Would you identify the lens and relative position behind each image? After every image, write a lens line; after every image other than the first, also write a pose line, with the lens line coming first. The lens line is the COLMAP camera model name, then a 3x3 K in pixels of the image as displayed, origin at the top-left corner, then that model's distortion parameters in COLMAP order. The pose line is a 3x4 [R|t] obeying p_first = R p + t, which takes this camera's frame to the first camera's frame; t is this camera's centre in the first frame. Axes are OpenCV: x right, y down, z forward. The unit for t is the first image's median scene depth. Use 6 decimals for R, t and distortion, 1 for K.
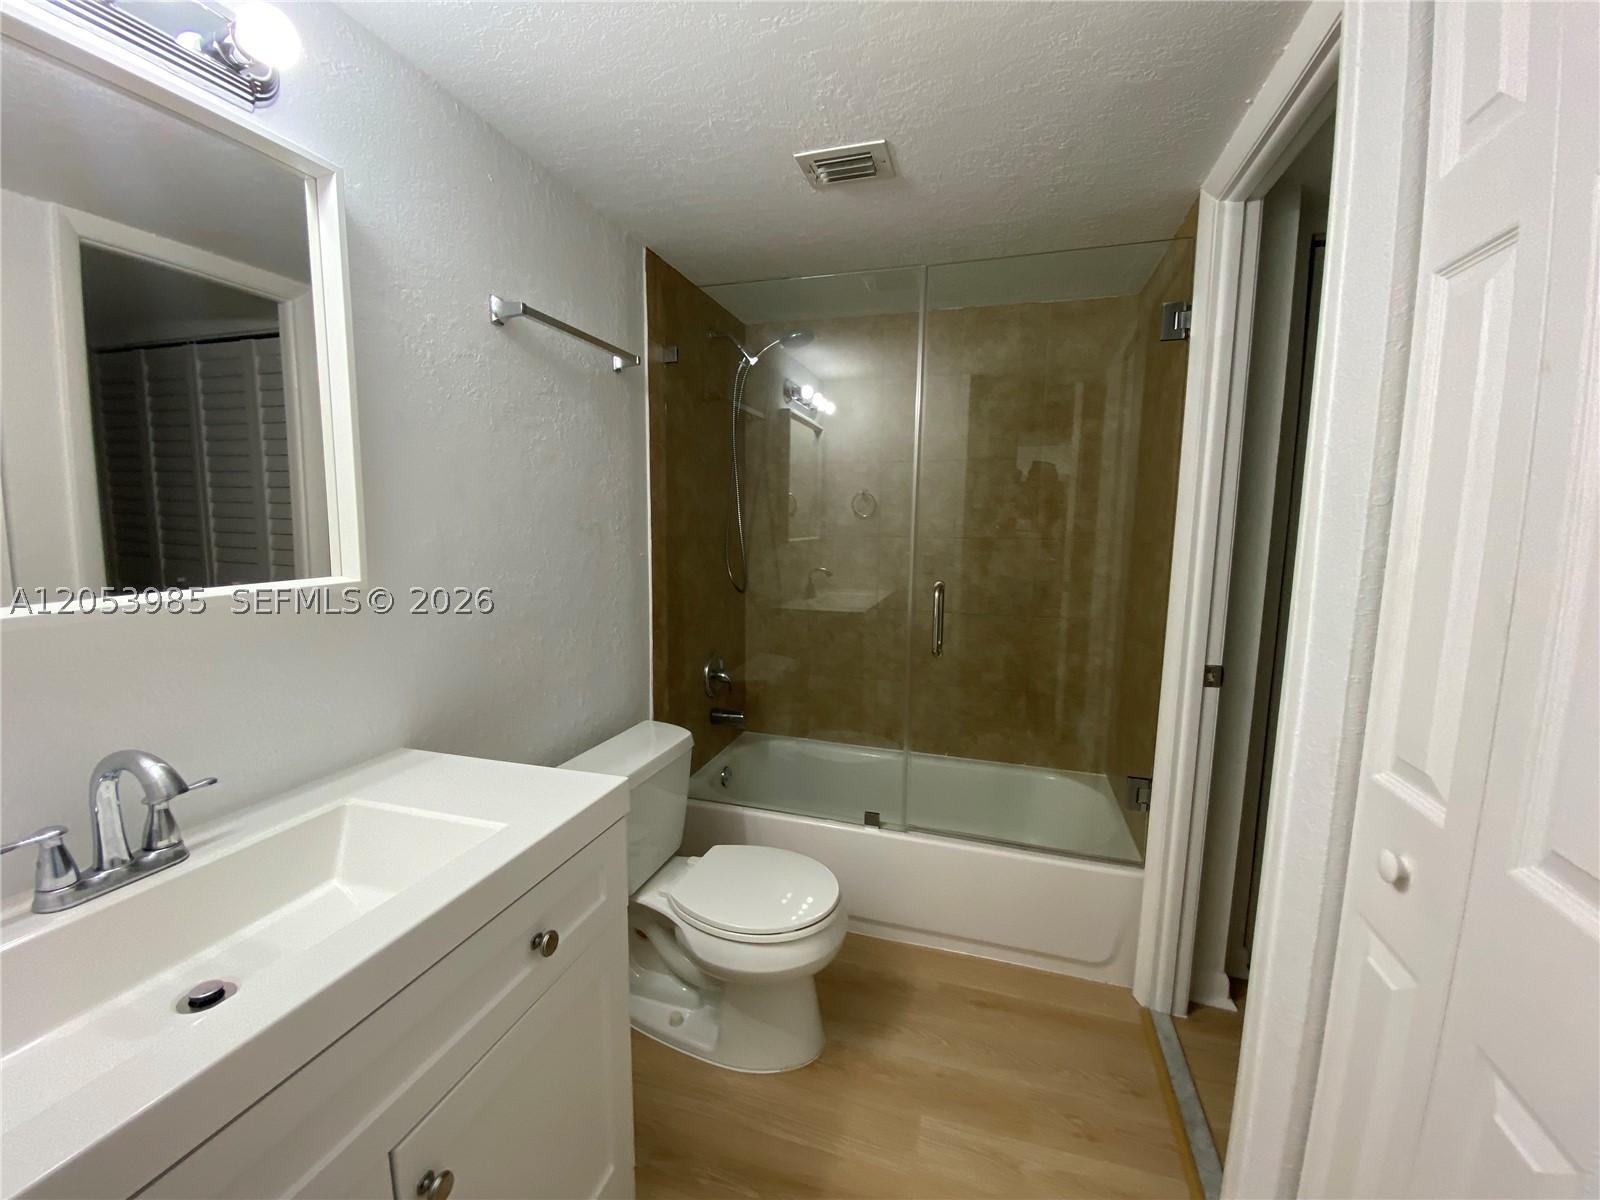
lens RADIAL K [[650.7, 0, 802.1], [0, 650.7, 600.4], [0, 0, 1]] dist [0.023258, -0.020805]
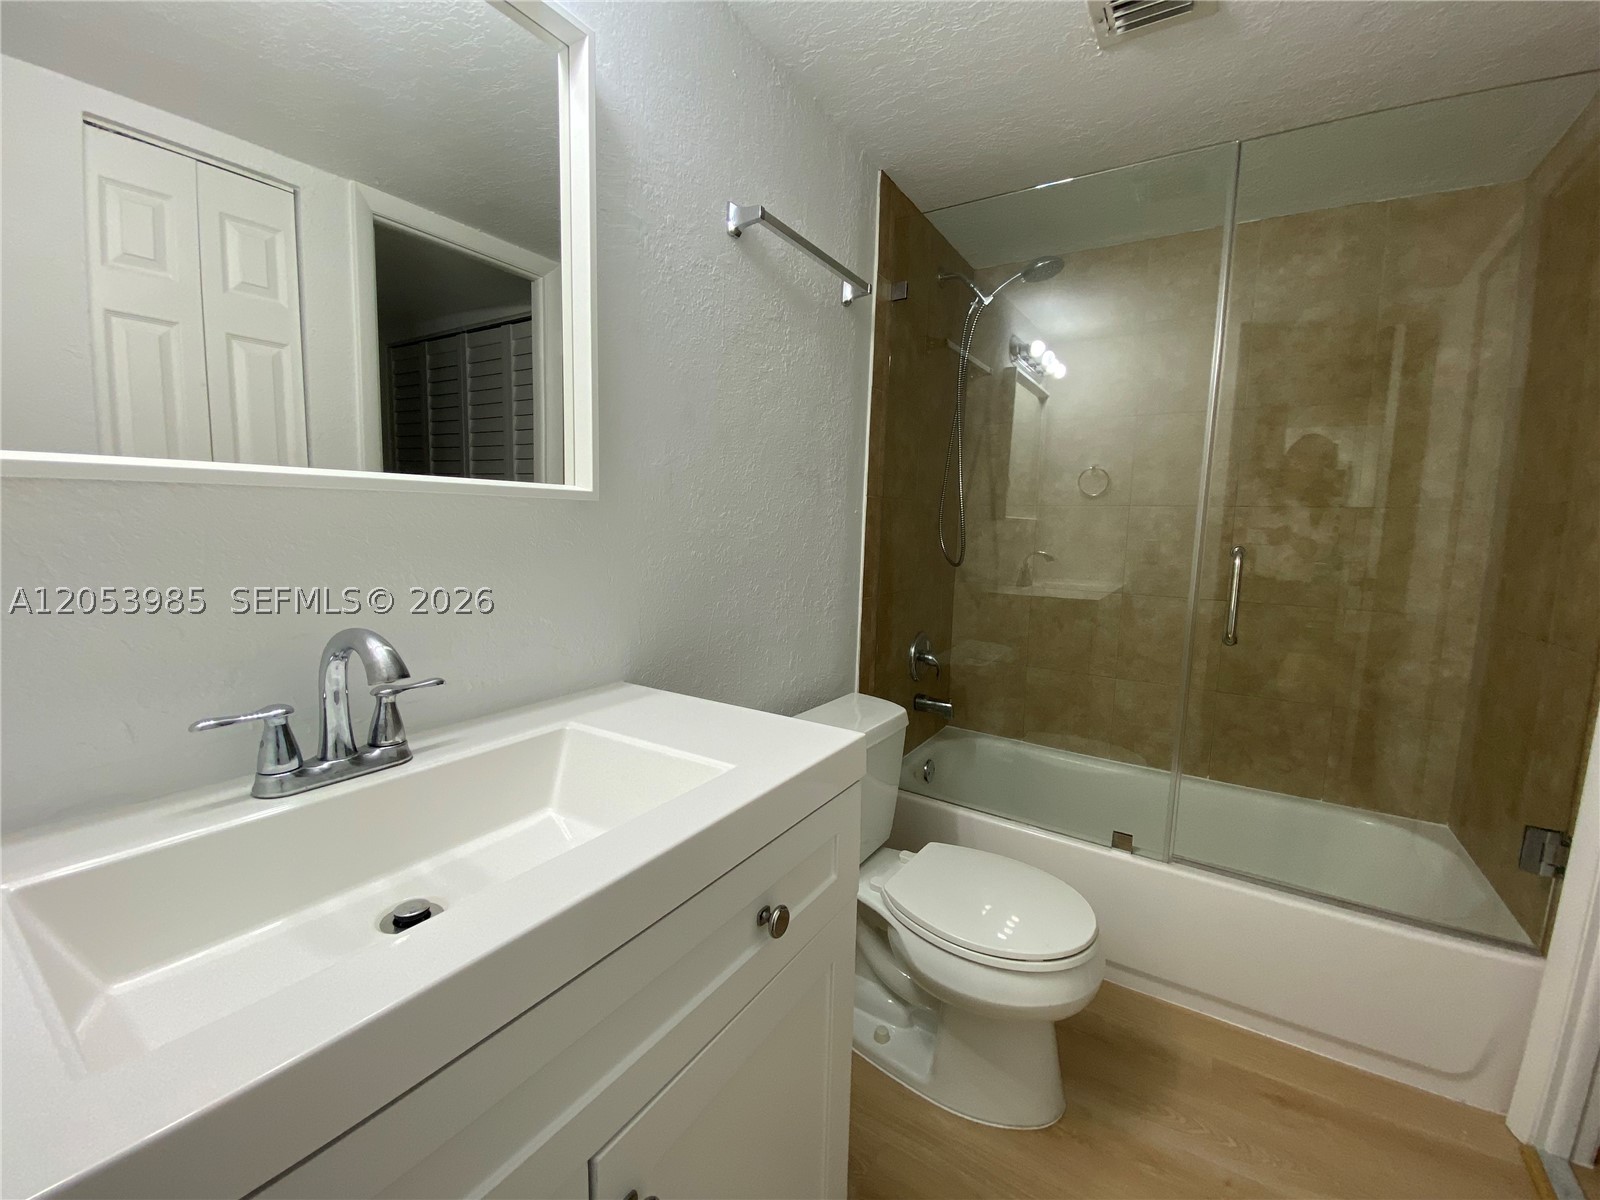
lens RADIAL K [[650.7, 0, 802.1], [0, 650.7, 600.4], [0, 0, 1]] dist [0.023258, -0.020805]
pose [[0.962679, 0.046732, -0.266582, -0.084016], [-0.049153, 0.998788, -0.002414, 0.068886], [0.266146, 0.015427, 0.963809, 0.121051]]
